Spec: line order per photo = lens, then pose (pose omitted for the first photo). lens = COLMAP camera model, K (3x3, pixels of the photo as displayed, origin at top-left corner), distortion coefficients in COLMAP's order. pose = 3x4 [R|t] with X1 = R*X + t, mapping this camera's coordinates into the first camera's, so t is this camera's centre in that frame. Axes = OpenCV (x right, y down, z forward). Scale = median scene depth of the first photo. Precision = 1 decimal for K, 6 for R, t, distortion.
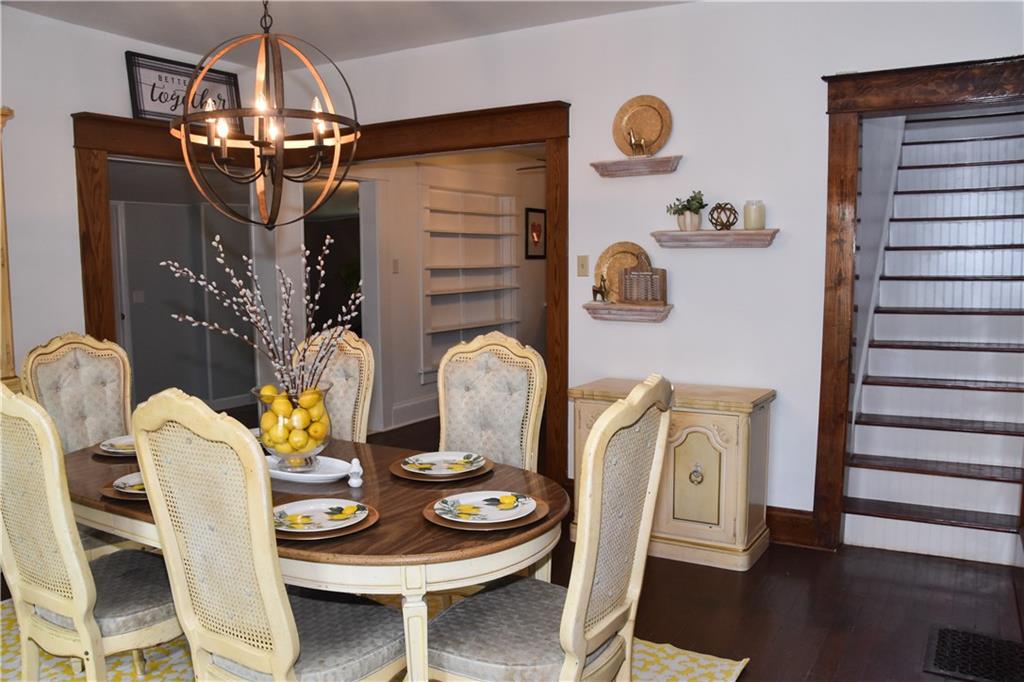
lens RADIAL K [[839.5, 0, 507.6], [0, 839.5, 351.3], [0, 0, 1]] dist [-0.166019, 0.159972]
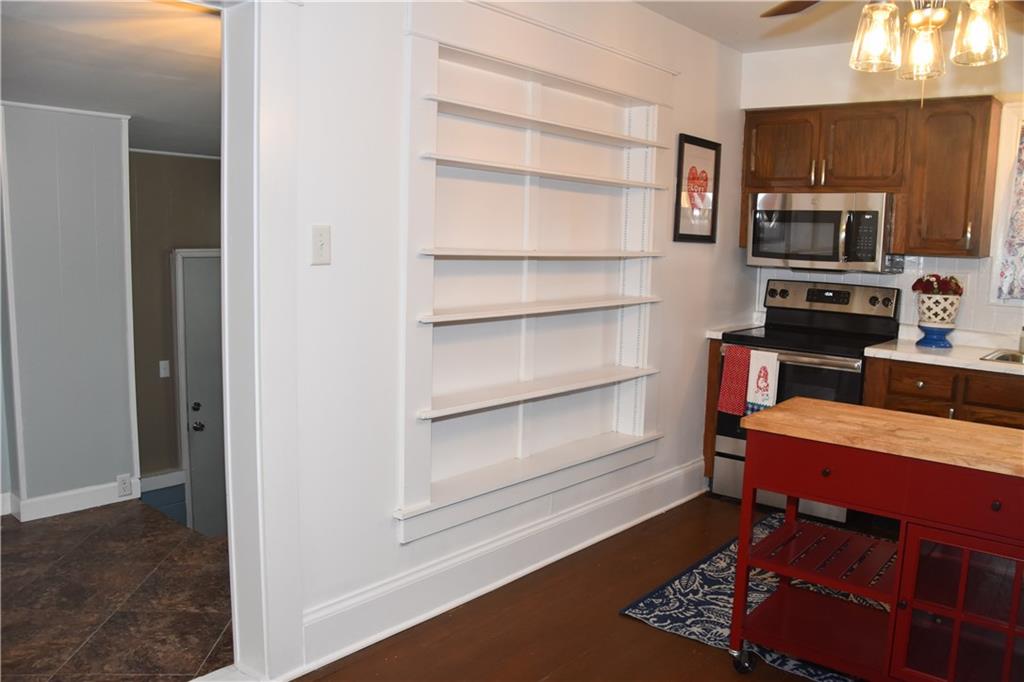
lens RADIAL K [[823.7, 0, 515.0], [0, 823.7, 352.9], [0, 0, 1]] dist [-0.168892, 0.139290]
pose [[0.987682, 0.056006, -0.146105, 0.003927], [-0.051913, 0.998149, 0.031678, -0.059420], [0.147609, -0.023703, 0.988762, 0.551003]]
